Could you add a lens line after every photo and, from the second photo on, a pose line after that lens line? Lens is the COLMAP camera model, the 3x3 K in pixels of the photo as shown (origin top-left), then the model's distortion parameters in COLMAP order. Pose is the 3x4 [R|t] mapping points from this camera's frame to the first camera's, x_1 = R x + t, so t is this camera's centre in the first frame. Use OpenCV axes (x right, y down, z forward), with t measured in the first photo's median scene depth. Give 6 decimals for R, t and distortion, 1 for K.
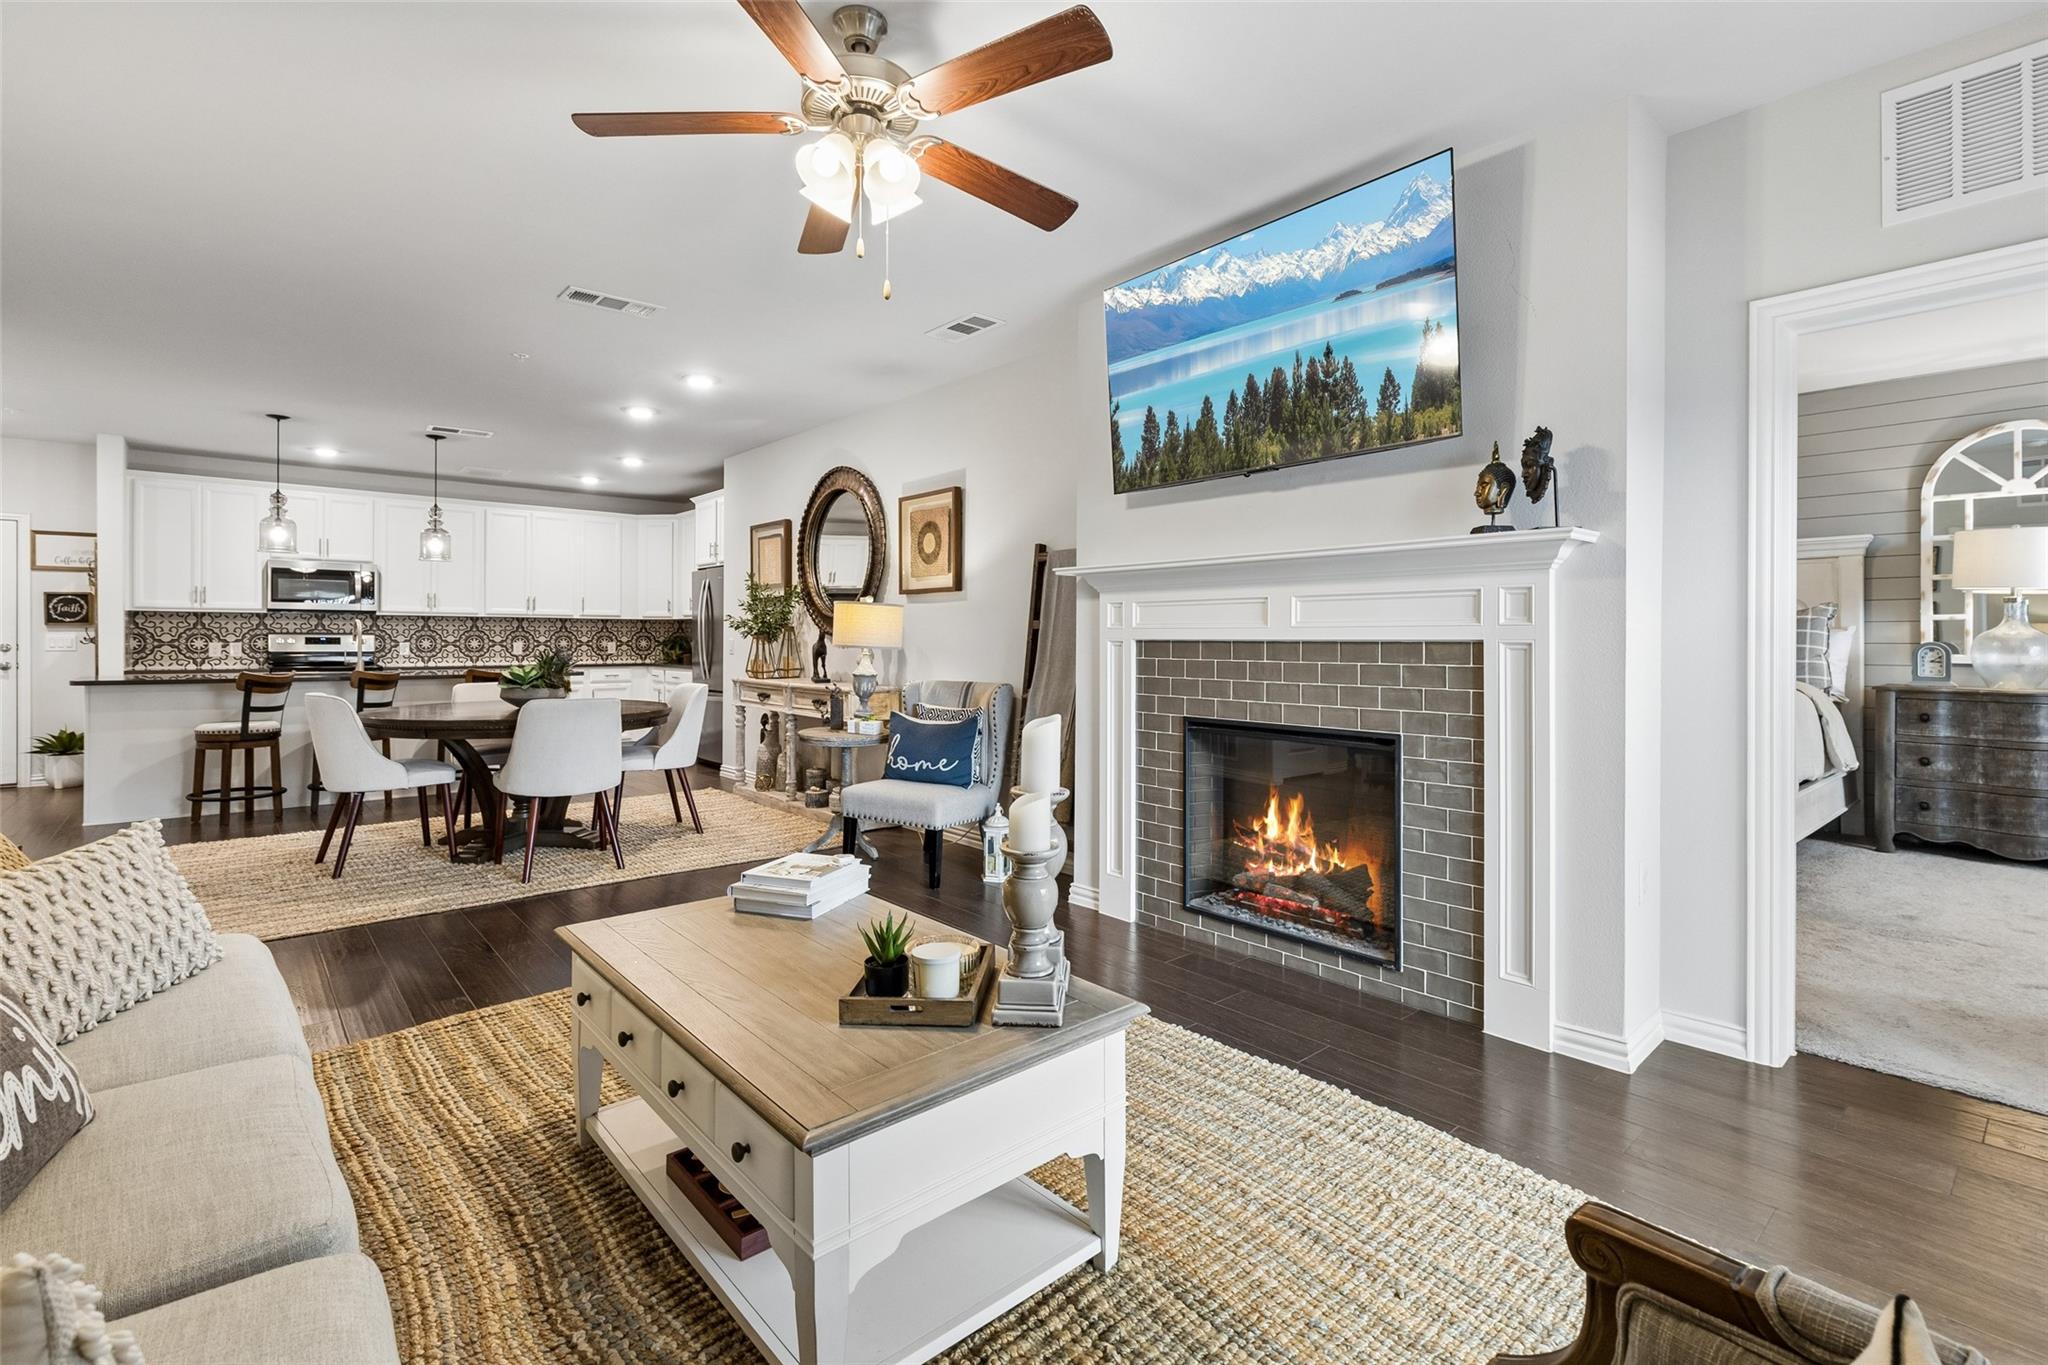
lens RADIAL K [[927.7, 0, 1024.7], [0, 927.7, 631.5], [0, 0, 1]] dist [0.003929, -0.000243]
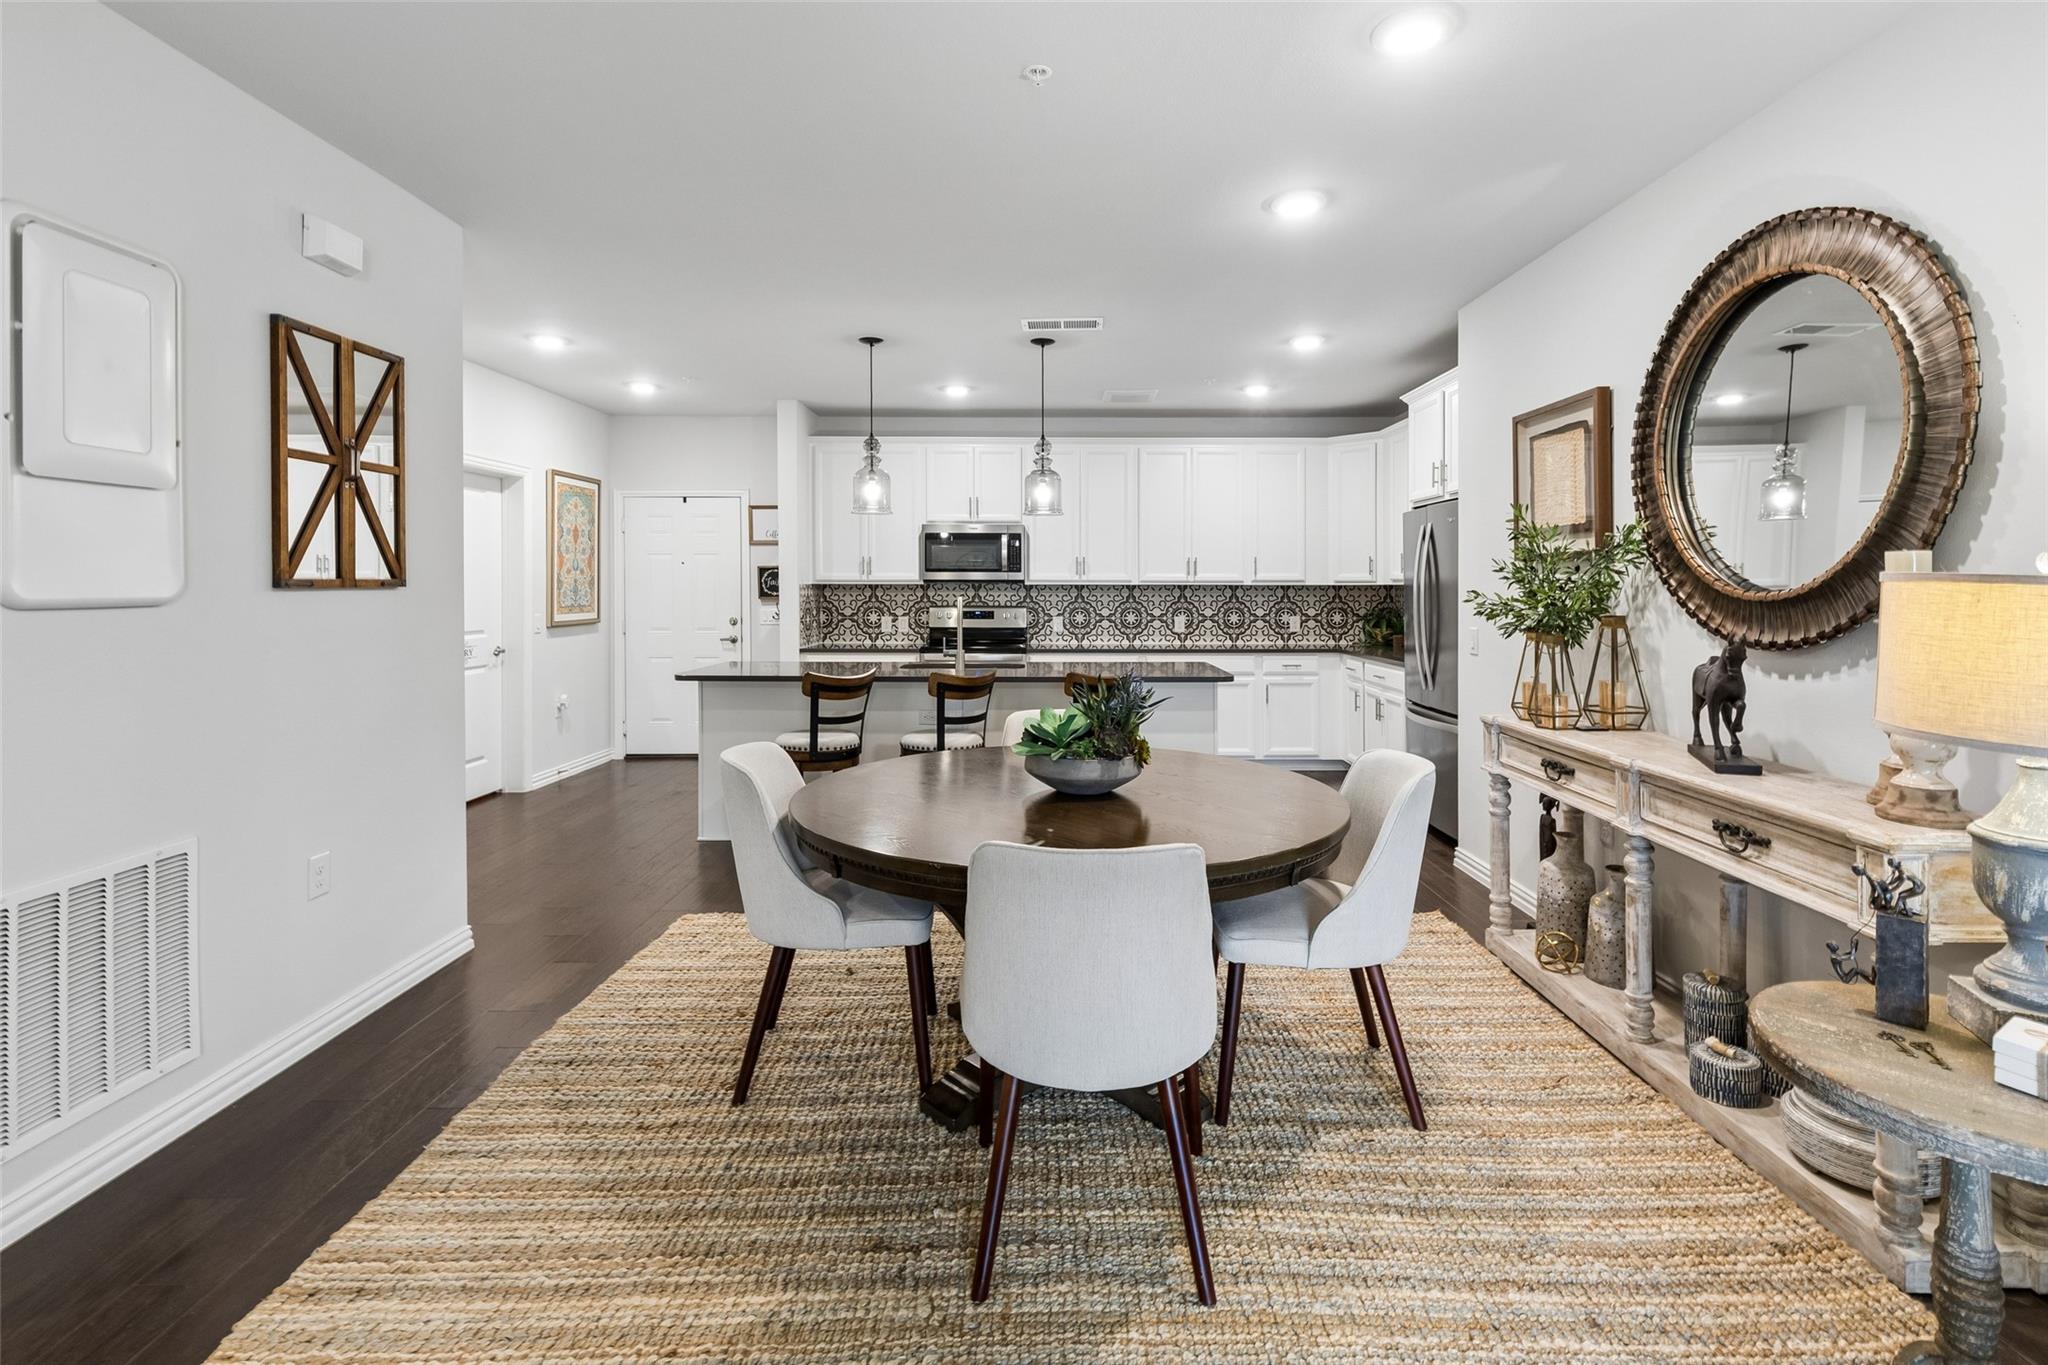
lens RADIAL K [[947.4, 0, 1043.6], [0, 947.4, 587.7], [0, 0, 1]] dist [0.007094, 0.000167]
pose [[0.756875, -0.002503, -0.653555, -0.145604], [0.006500, 0.999972, 0.003698, -0.020944], [0.653528, -0.007047, 0.756870, 0.418992]]
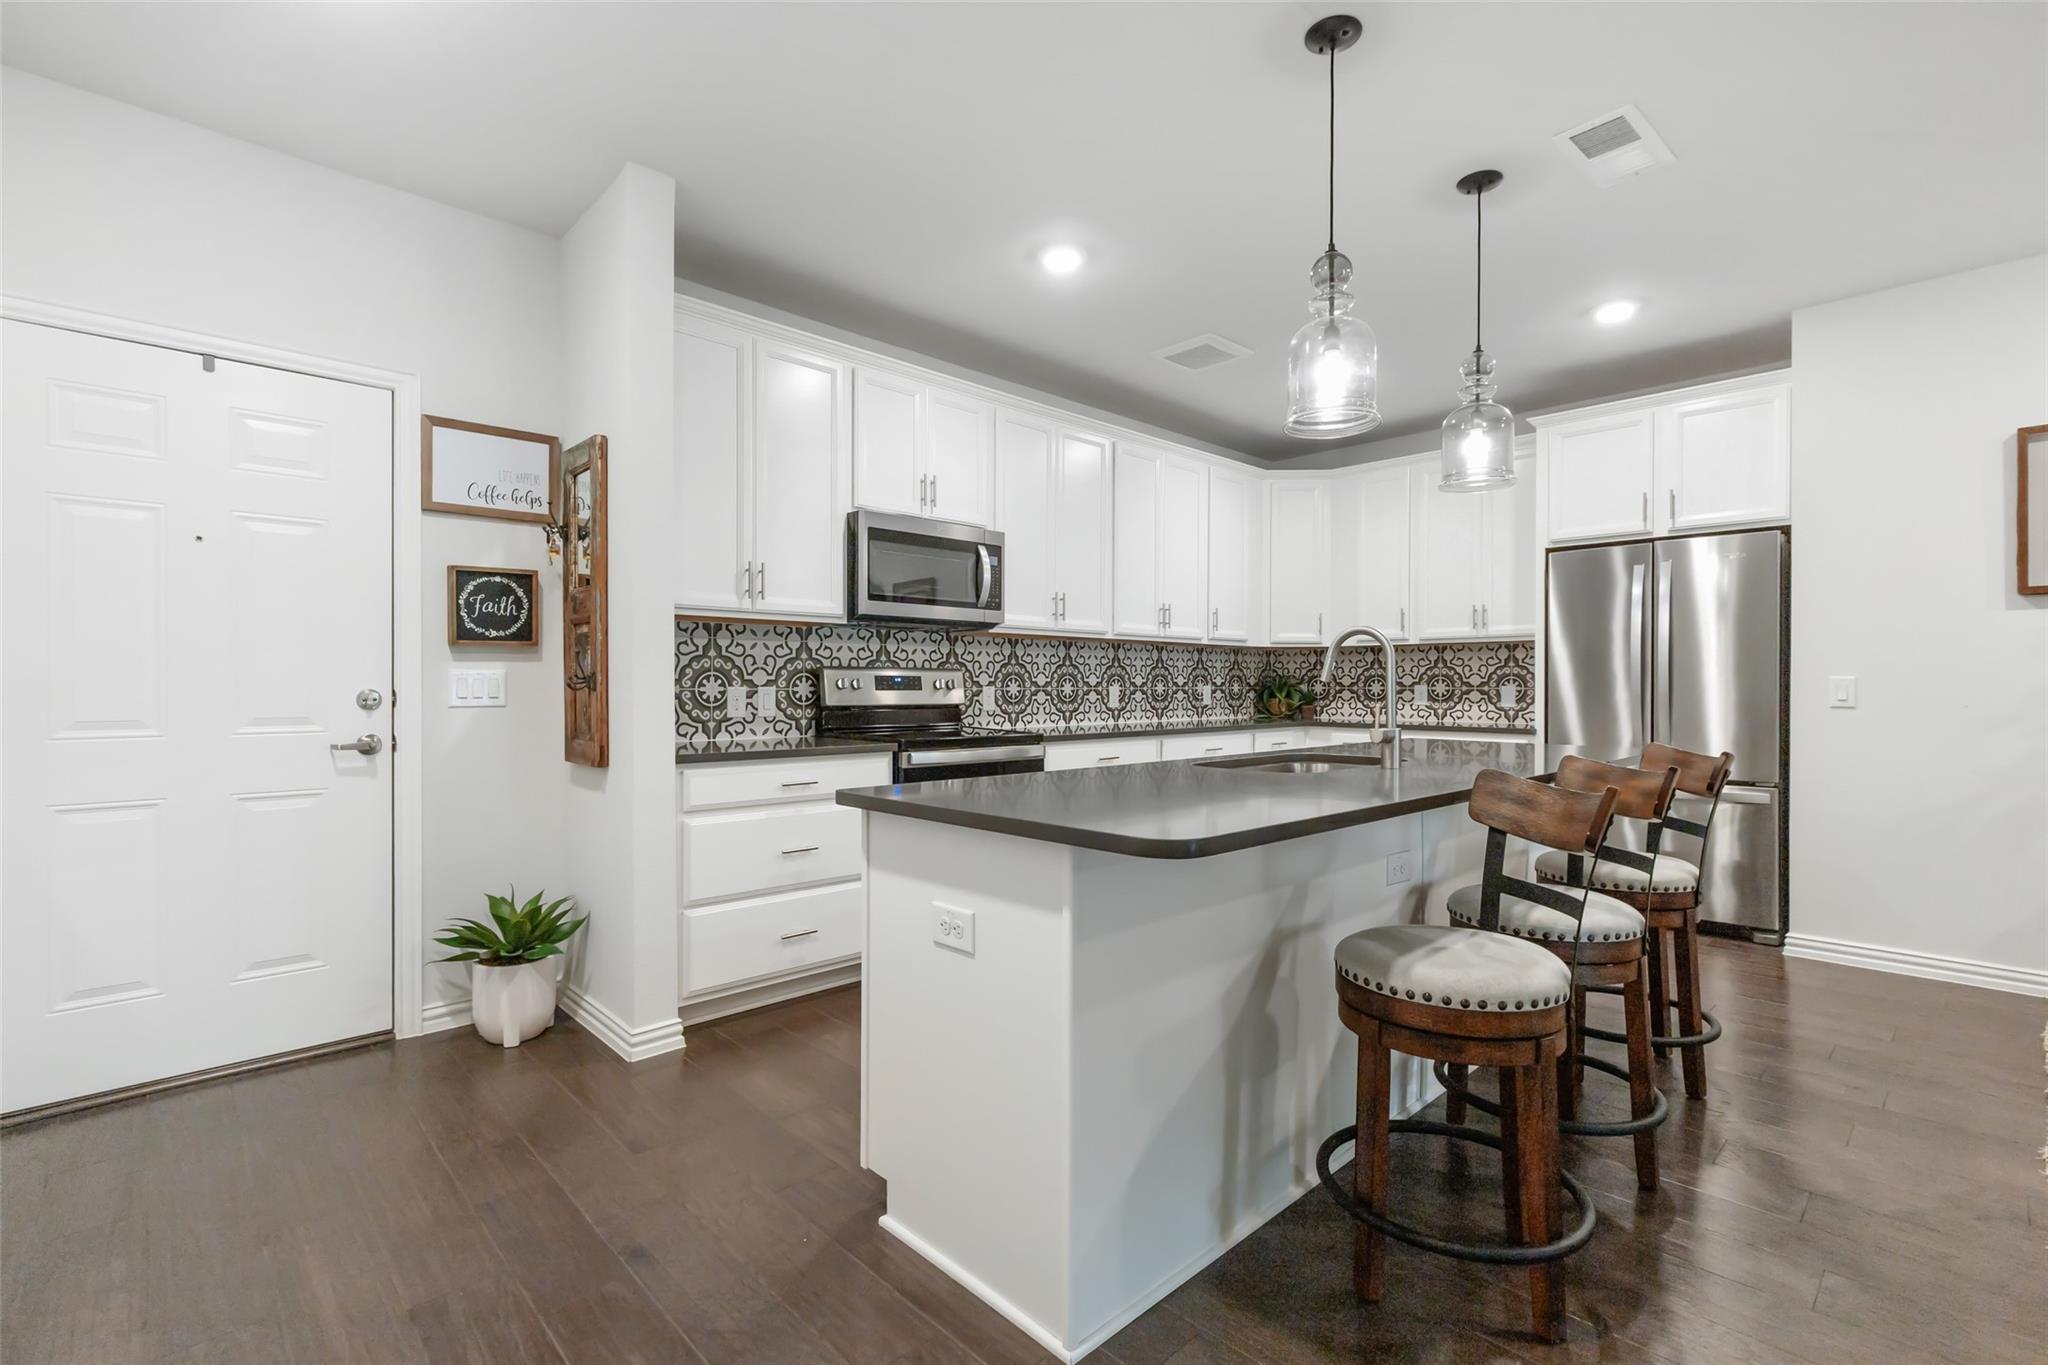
lens RADIAL K [[946.0, 0, 1050.1], [0, 946.0, 674.9], [0, 0, 1]] dist [0.000879, -0.000895]
pose [[0.998245, 0.007073, 0.058801, -0.799185], [-0.007516, 0.999945, 0.007317, 0.001306], [-0.058746, -0.007746, 0.998243, 0.554603]]
